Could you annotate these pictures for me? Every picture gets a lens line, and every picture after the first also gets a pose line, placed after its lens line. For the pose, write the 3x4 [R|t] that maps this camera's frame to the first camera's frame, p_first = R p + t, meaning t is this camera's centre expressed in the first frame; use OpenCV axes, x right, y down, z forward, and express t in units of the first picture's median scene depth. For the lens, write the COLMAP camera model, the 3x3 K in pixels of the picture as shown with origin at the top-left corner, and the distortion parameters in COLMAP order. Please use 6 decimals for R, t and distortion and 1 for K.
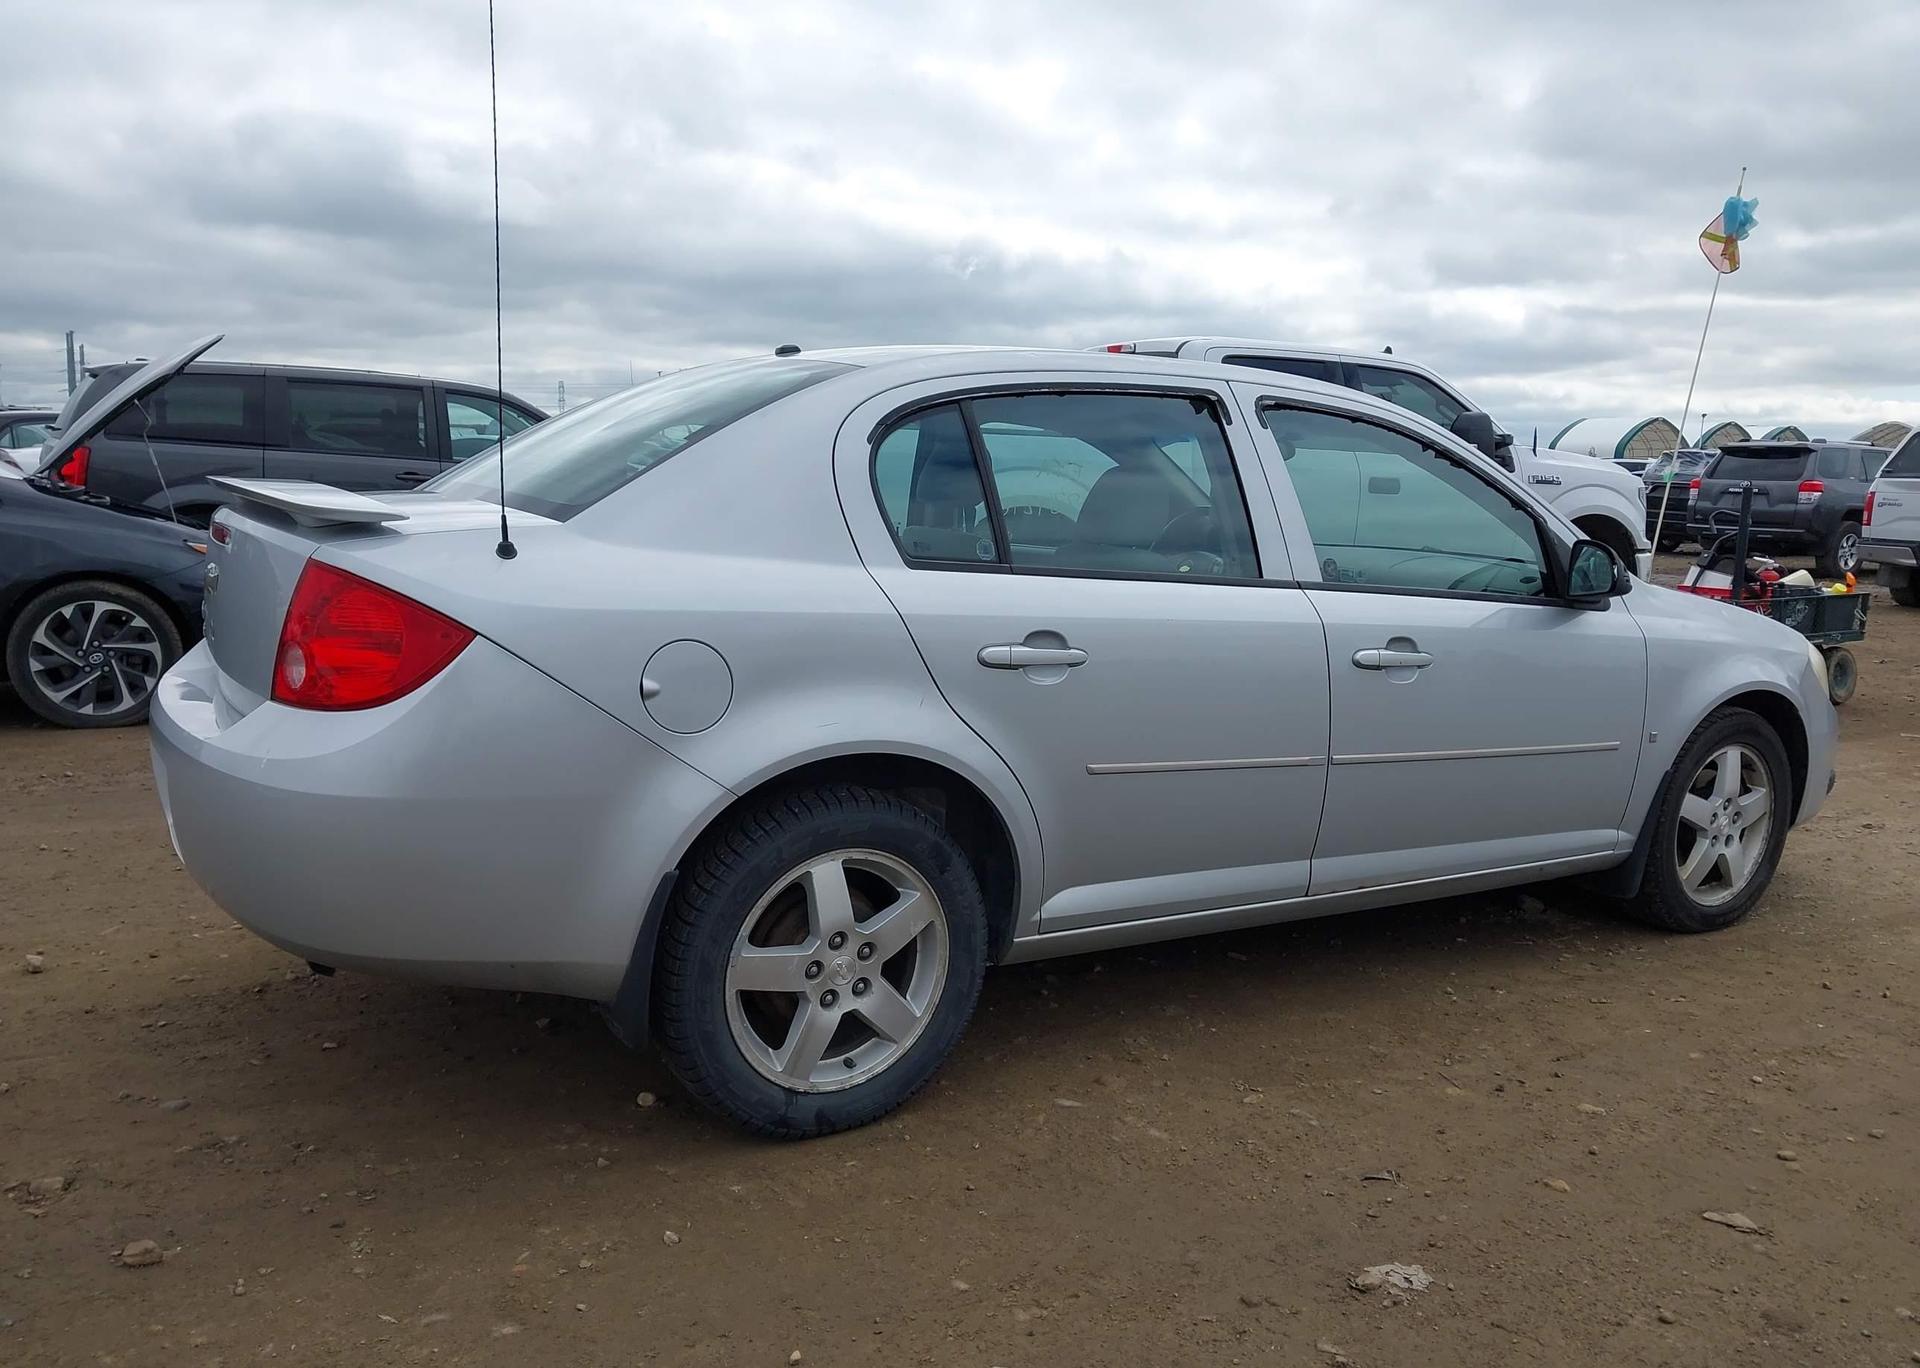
lens RADIAL K [[1523.3, 0, 952.9], [0, 1523.3, 686.3], [0, 0, 1]] dist [0.046616, -0.053416]
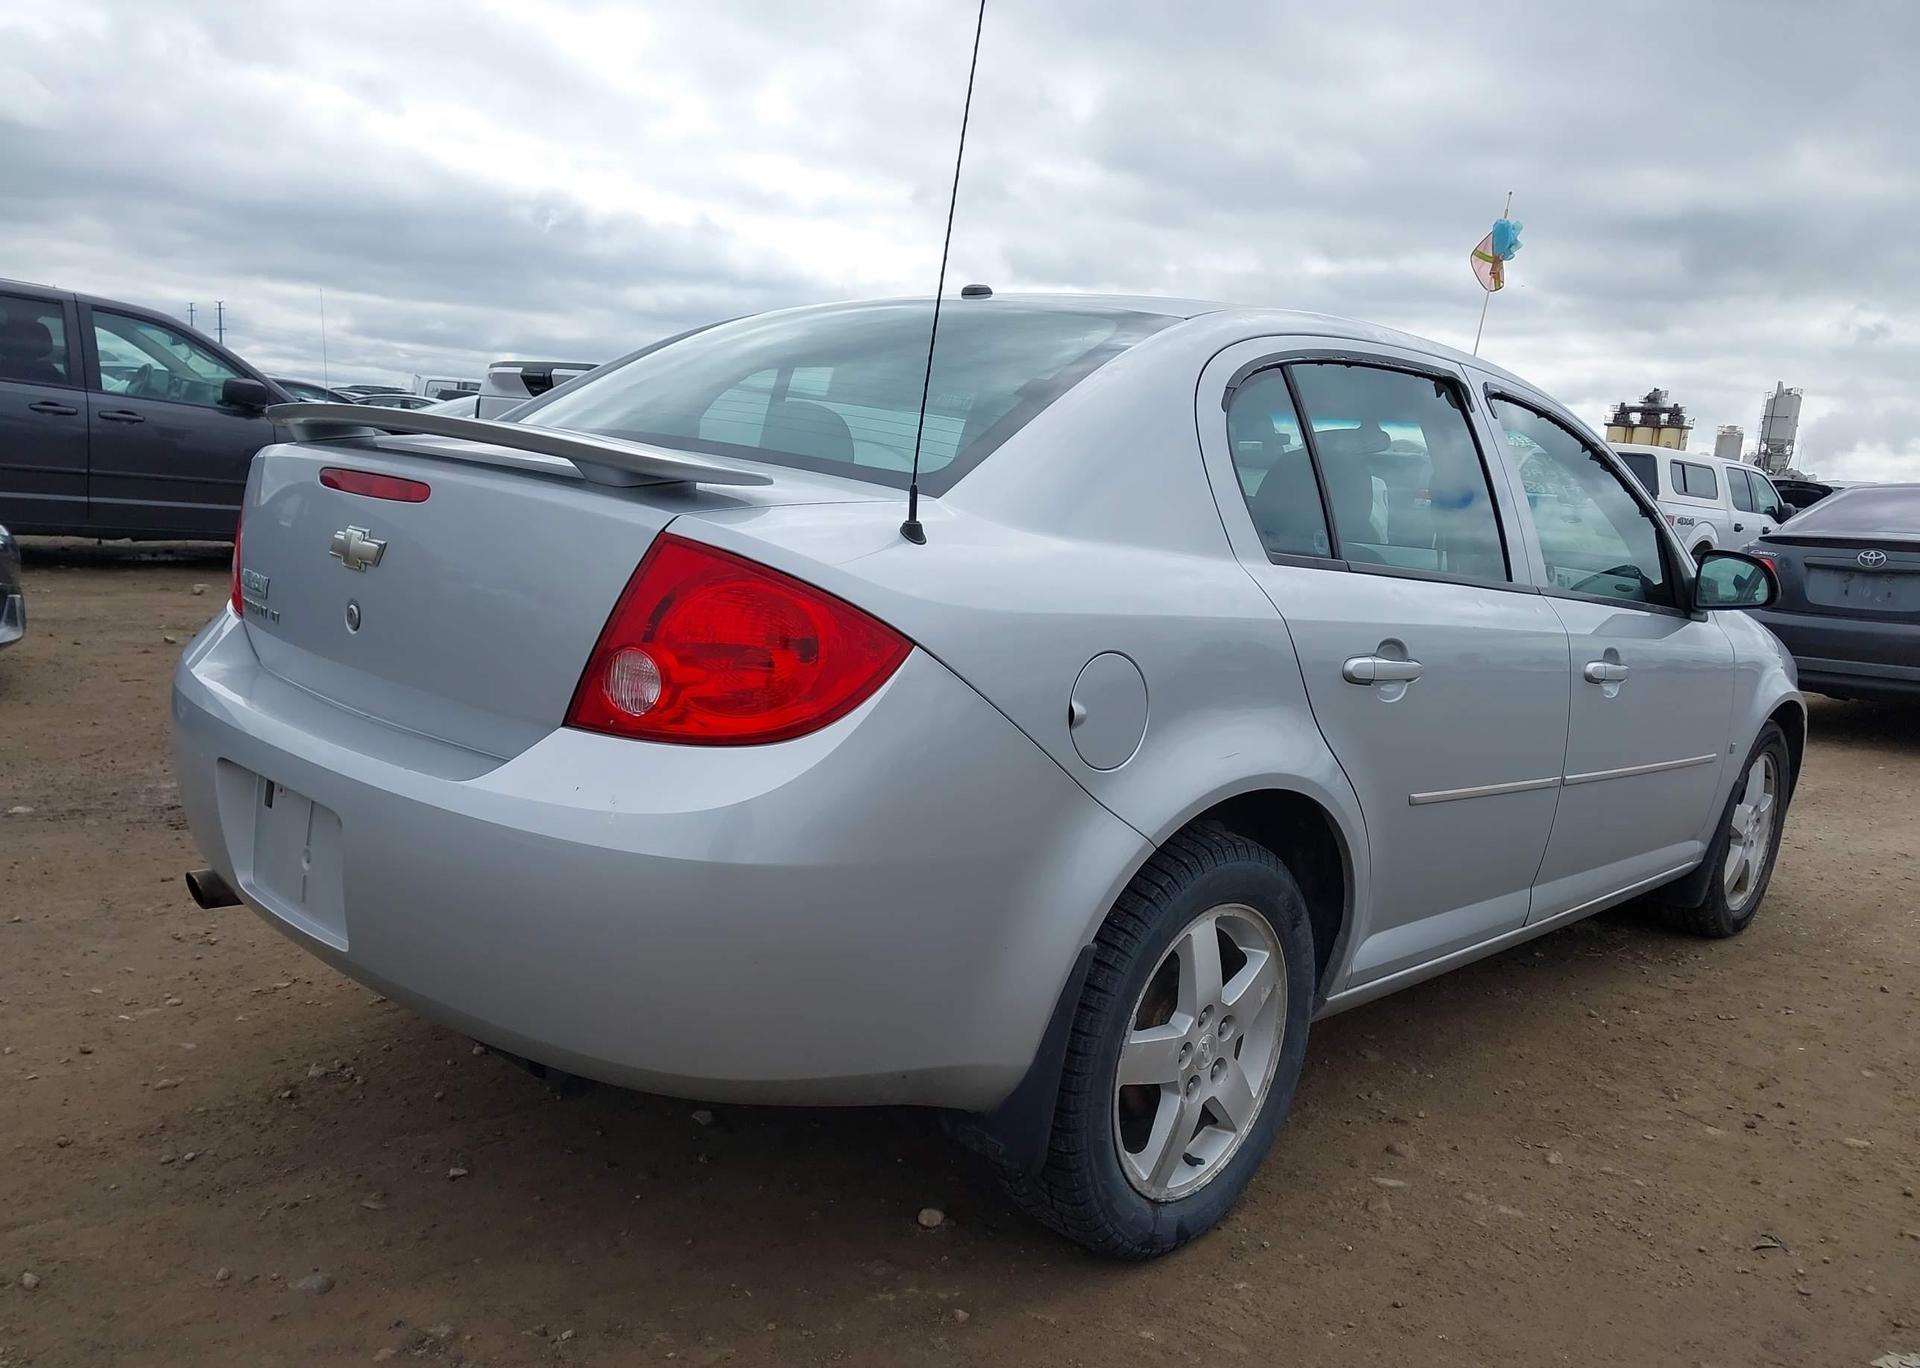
lens RADIAL K [[1523.3, 0, 946.3], [0, 1523.3, 674.8], [0, 0, 1]] dist [0.046616, -0.053416]
pose [[0.962729, 0.010738, 0.270255, -0.359729], [-0.013488, 0.999874, 0.008320, -0.018095], [-0.270132, -0.011655, 0.962753, 0.202065]]
